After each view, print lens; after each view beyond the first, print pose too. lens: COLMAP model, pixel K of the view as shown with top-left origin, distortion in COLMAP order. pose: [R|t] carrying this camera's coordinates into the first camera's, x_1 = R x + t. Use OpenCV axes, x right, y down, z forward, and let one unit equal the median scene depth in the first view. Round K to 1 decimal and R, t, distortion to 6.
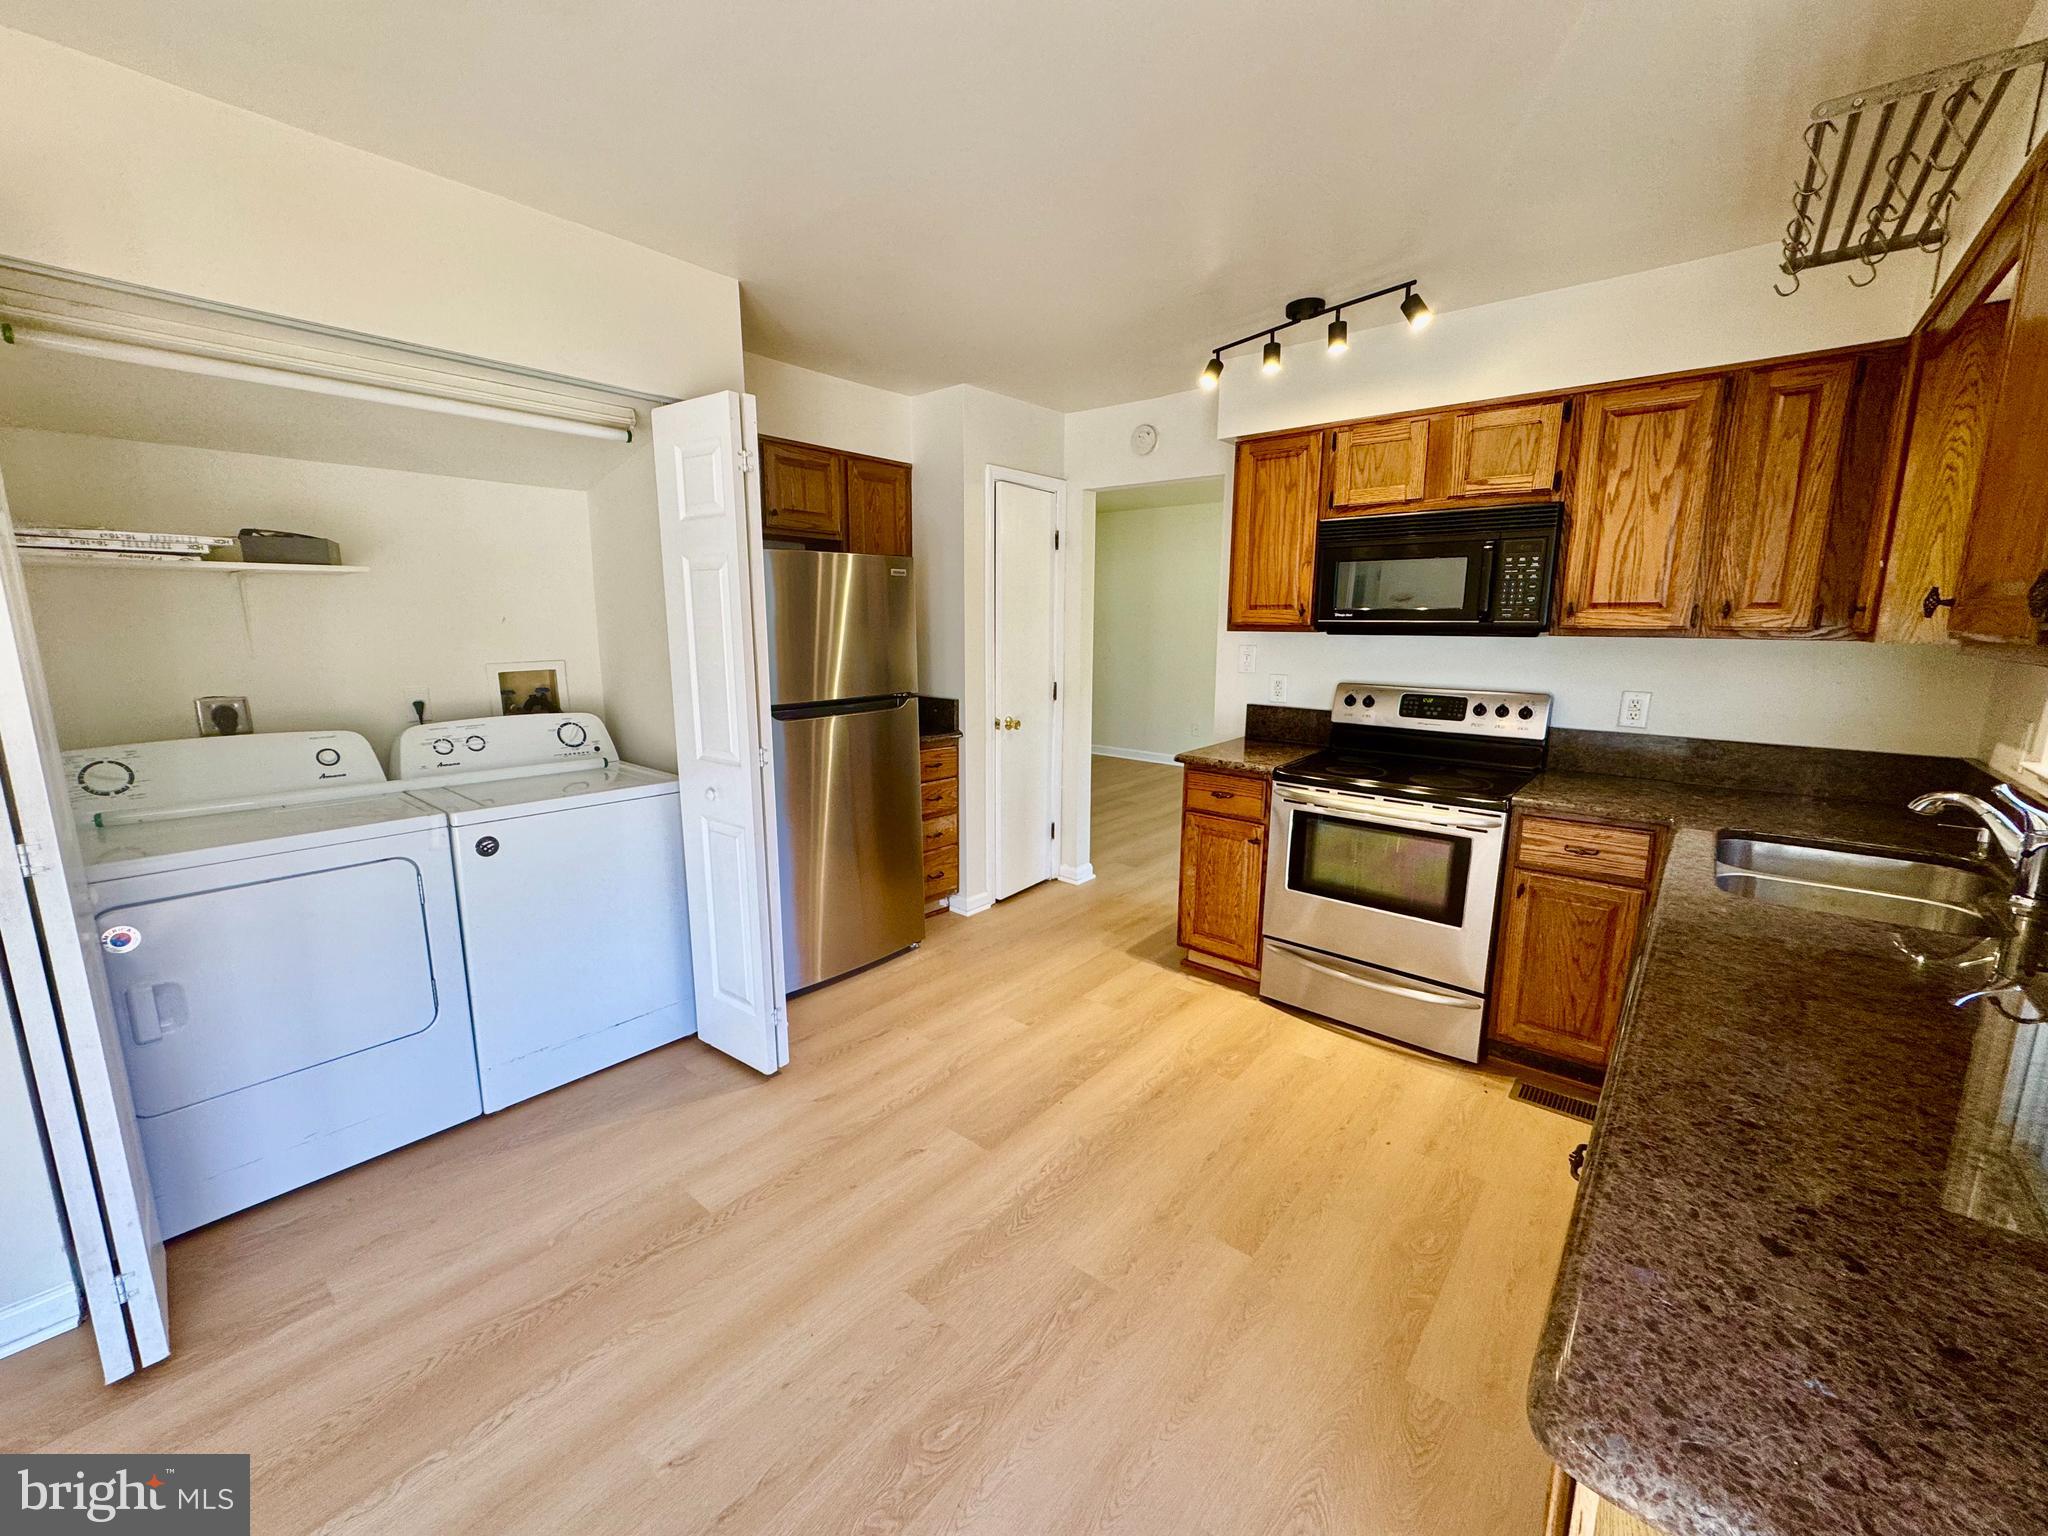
lens RADIAL K [[812.5, 0, 1031.1], [0, 812.5, 763.8], [0, 0, 1]] dist [-0.001454, 0.000518]
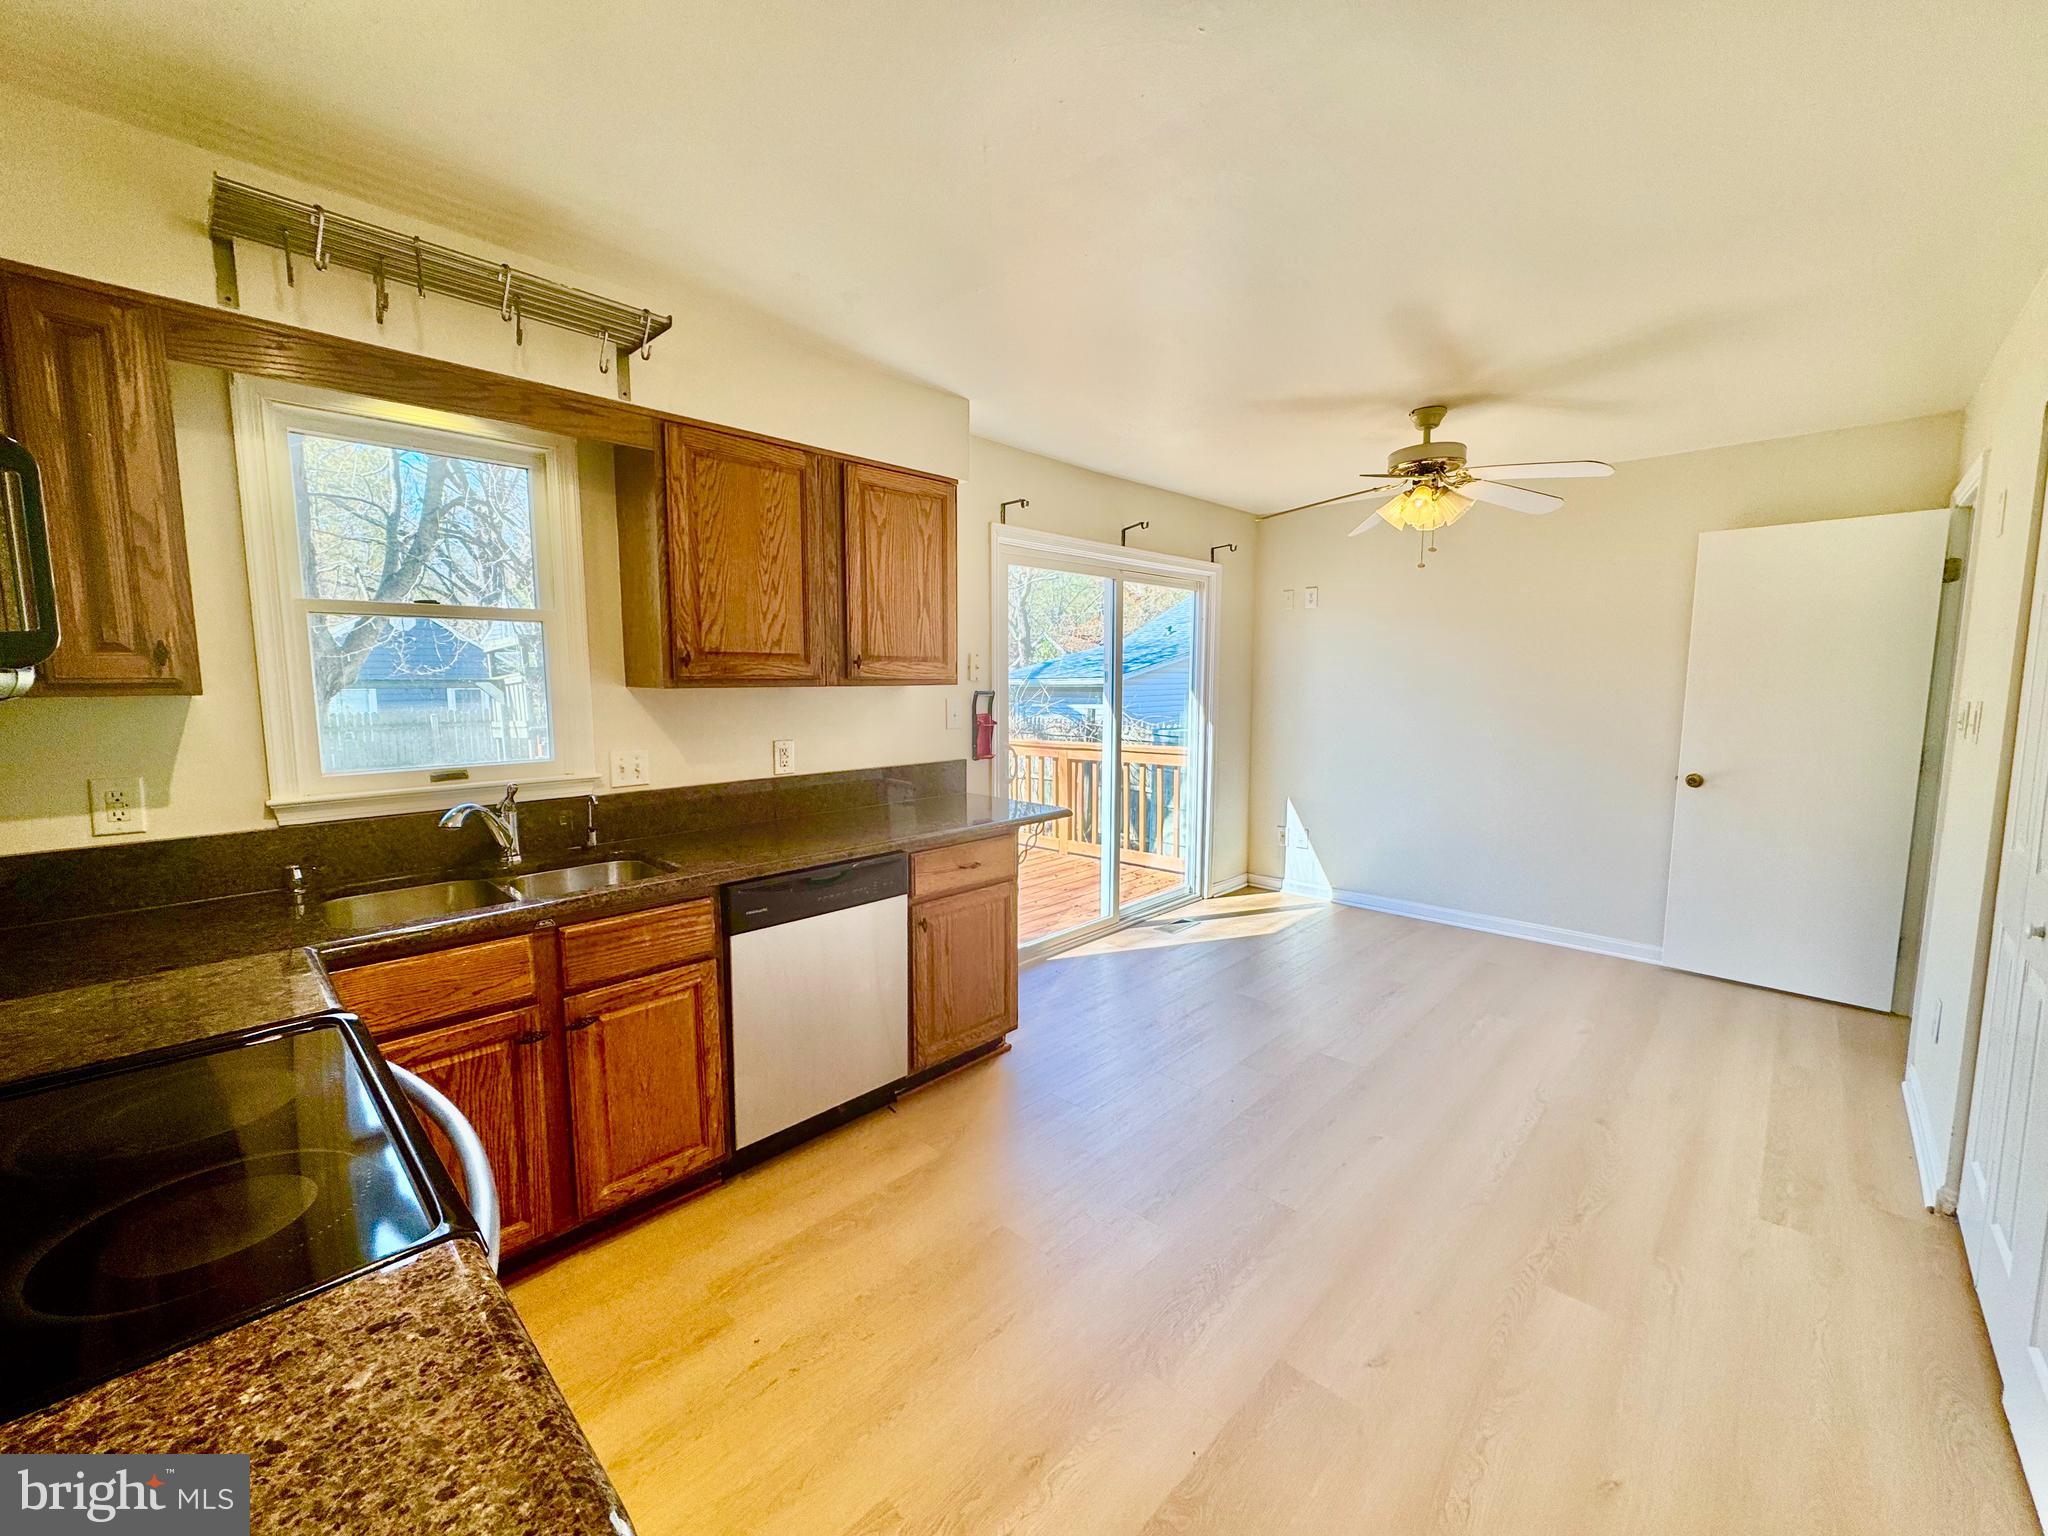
lens RADIAL K [[812.5, 0, 1029.8], [0, 812.5, 765.3], [0, 0, 1]] dist [-0.001454, 0.000518]
pose [[-0.997281, -0.014677, 0.072210, 0.114147], [0.006750, 0.957648, 0.287863, -0.239023], [-0.073377, 0.287568, -0.954945, 1.336421]]
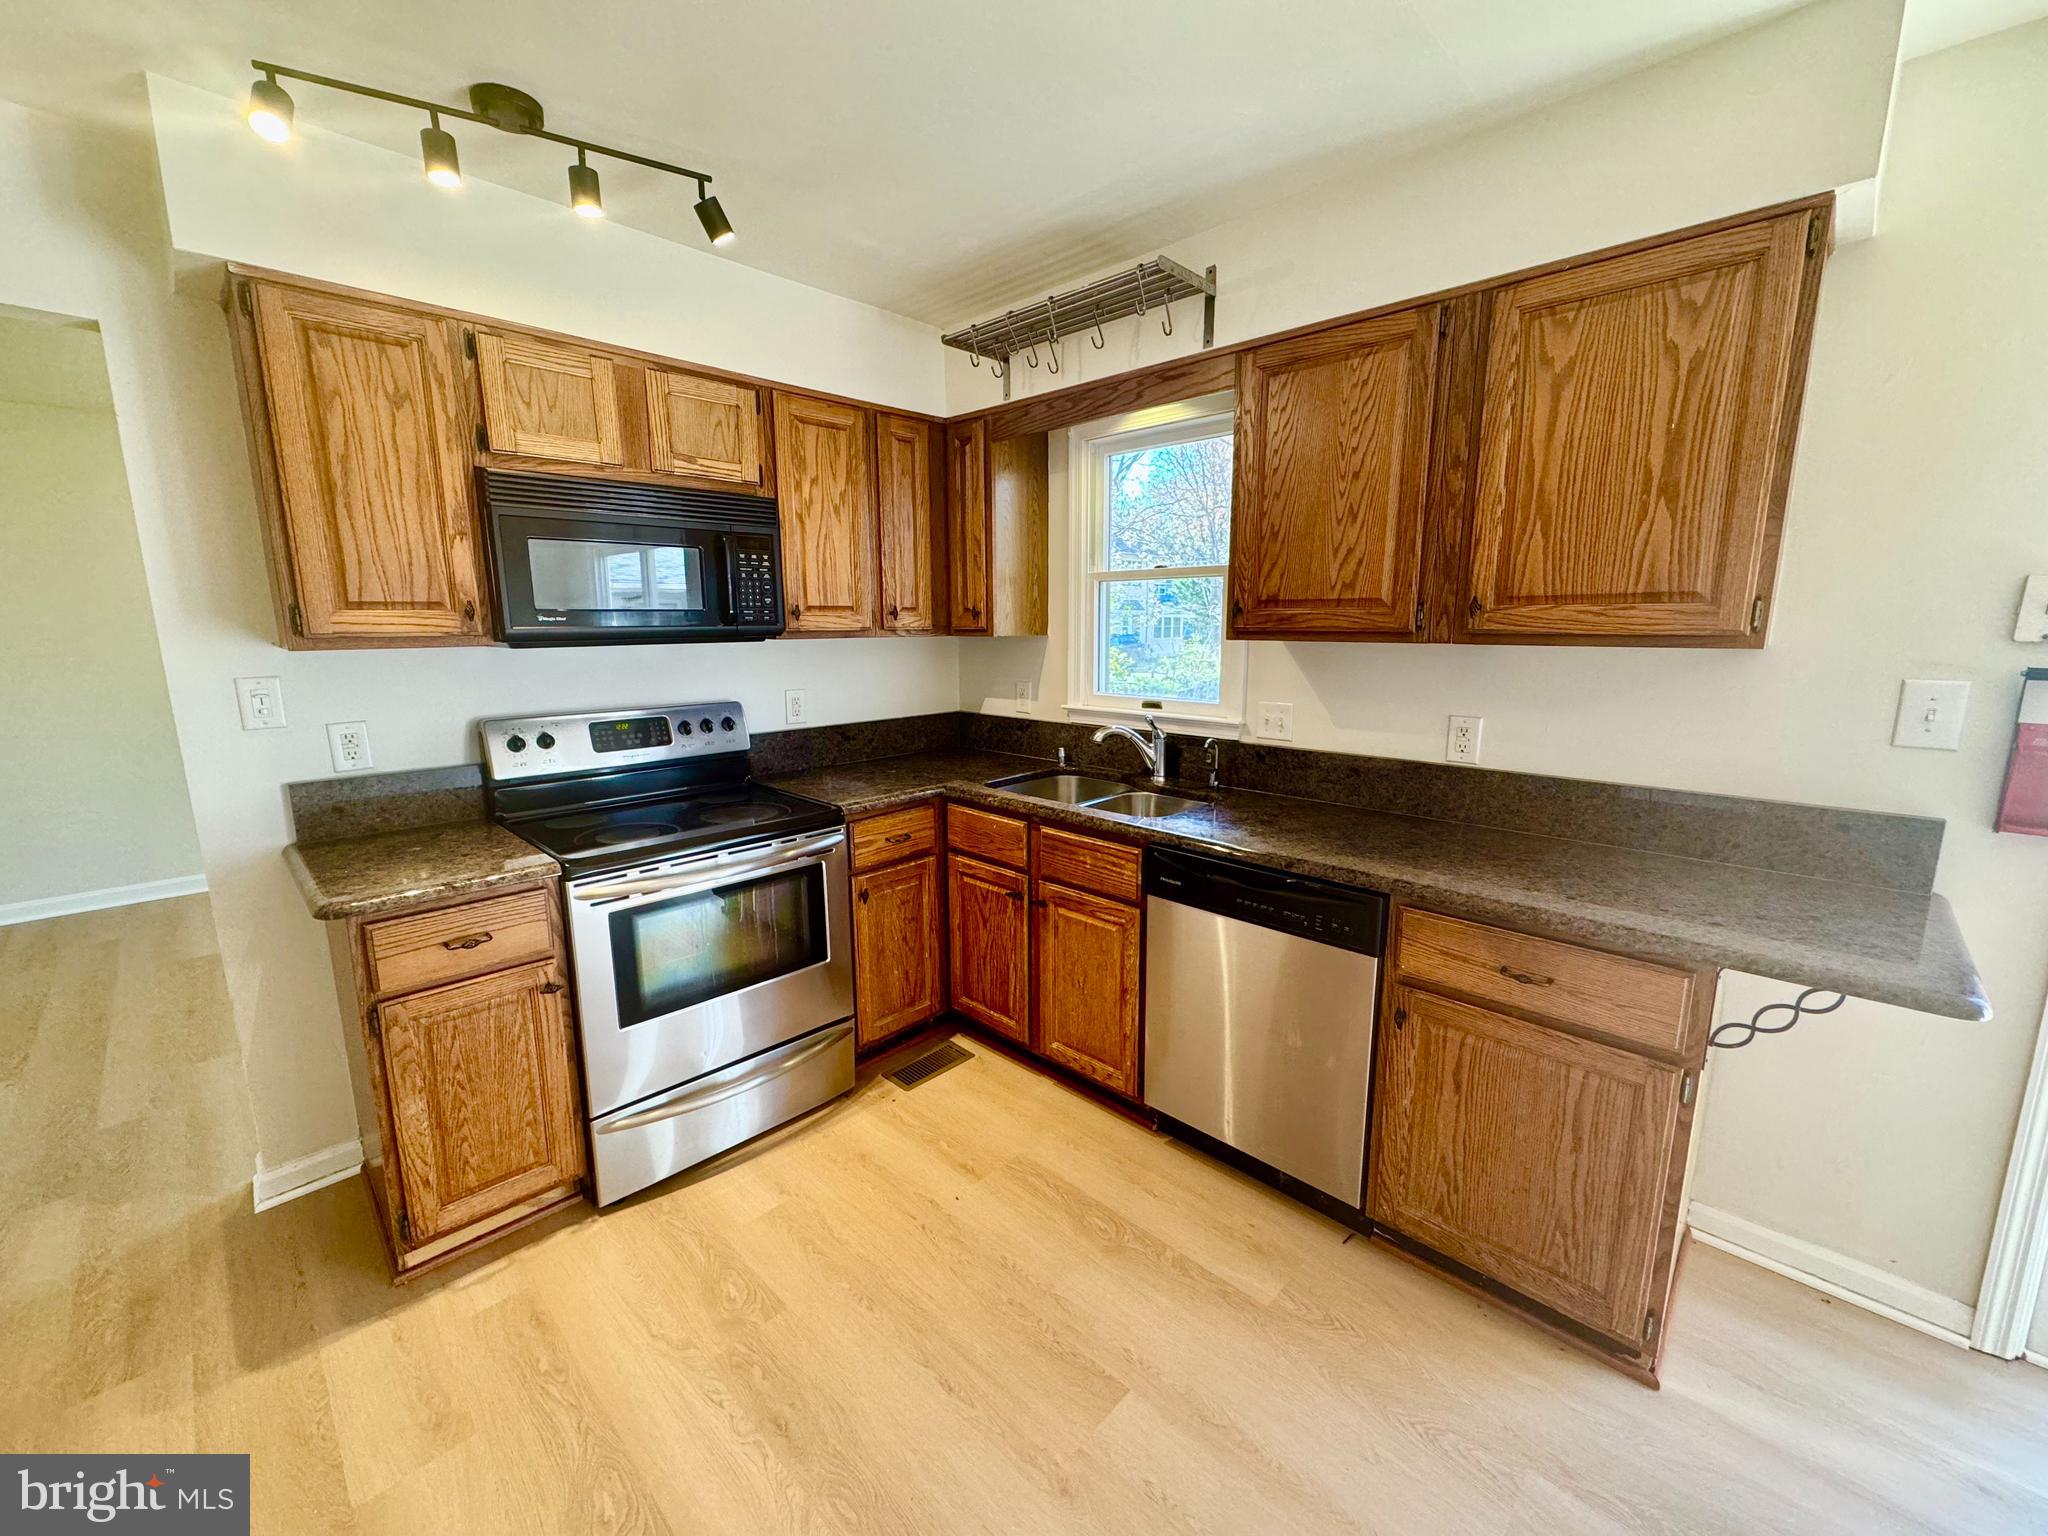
lens RADIAL K [[812.5, 0, 1018.1], [0, 812.5, 764.8], [0, 0, 1]] dist [-0.001454, 0.000518]
pose [[0.079439, -0.180516, 0.980359, -0.306919], [0.181197, 0.969698, 0.163871, -0.120289], [-0.980233, 0.164620, 0.109741, 0.643612]]
